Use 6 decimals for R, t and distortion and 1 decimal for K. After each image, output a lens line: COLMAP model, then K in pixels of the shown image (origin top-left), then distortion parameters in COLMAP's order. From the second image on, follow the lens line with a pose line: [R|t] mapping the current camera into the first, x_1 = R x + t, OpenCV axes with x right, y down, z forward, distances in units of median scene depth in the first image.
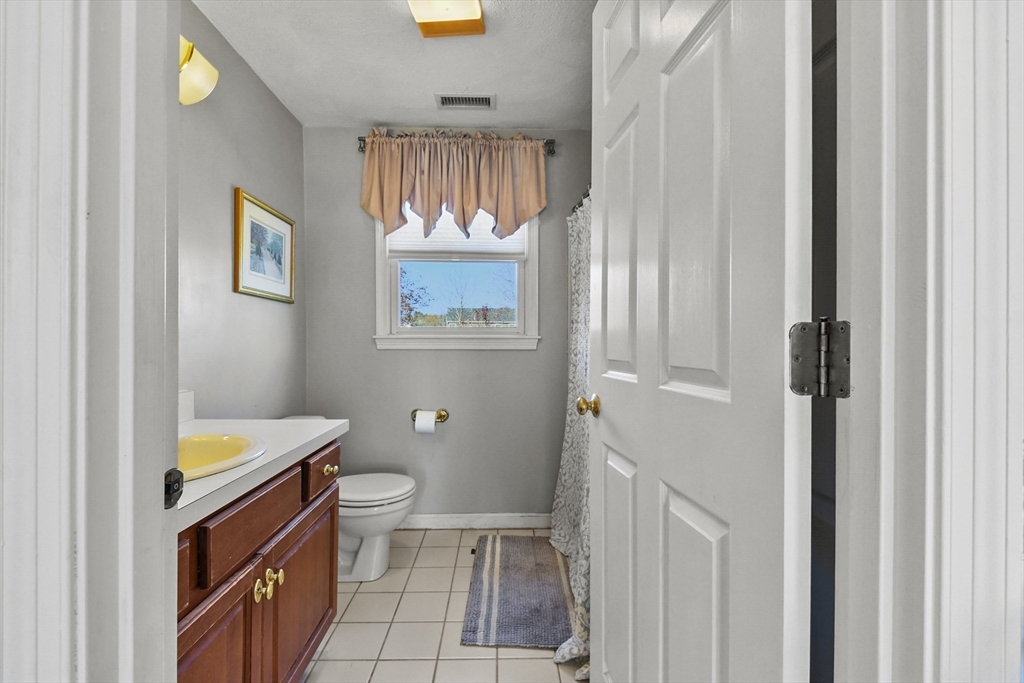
lens RADIAL K [[448.1, 0, 511.9], [0, 448.1, 341.1], [0, 0, 1]] dist [0.011214, -0.007632]
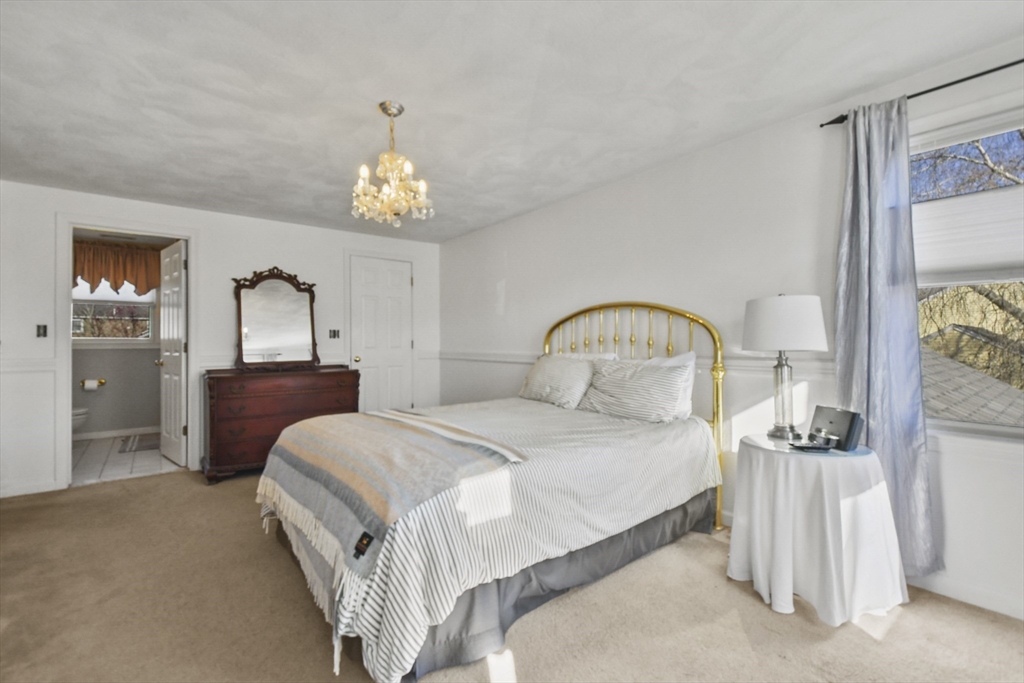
lens RADIAL K [[448.1, 0, 506.1], [0, 448.1, 341.8], [0, 0, 1]] dist [0.011214, -0.007632]
pose [[0.808465, -0.005752, 0.588516, 0.124560], [0.006767, 0.999977, 0.000478, -0.002076], [-0.588505, 0.003595, 0.808485, -1.726161]]
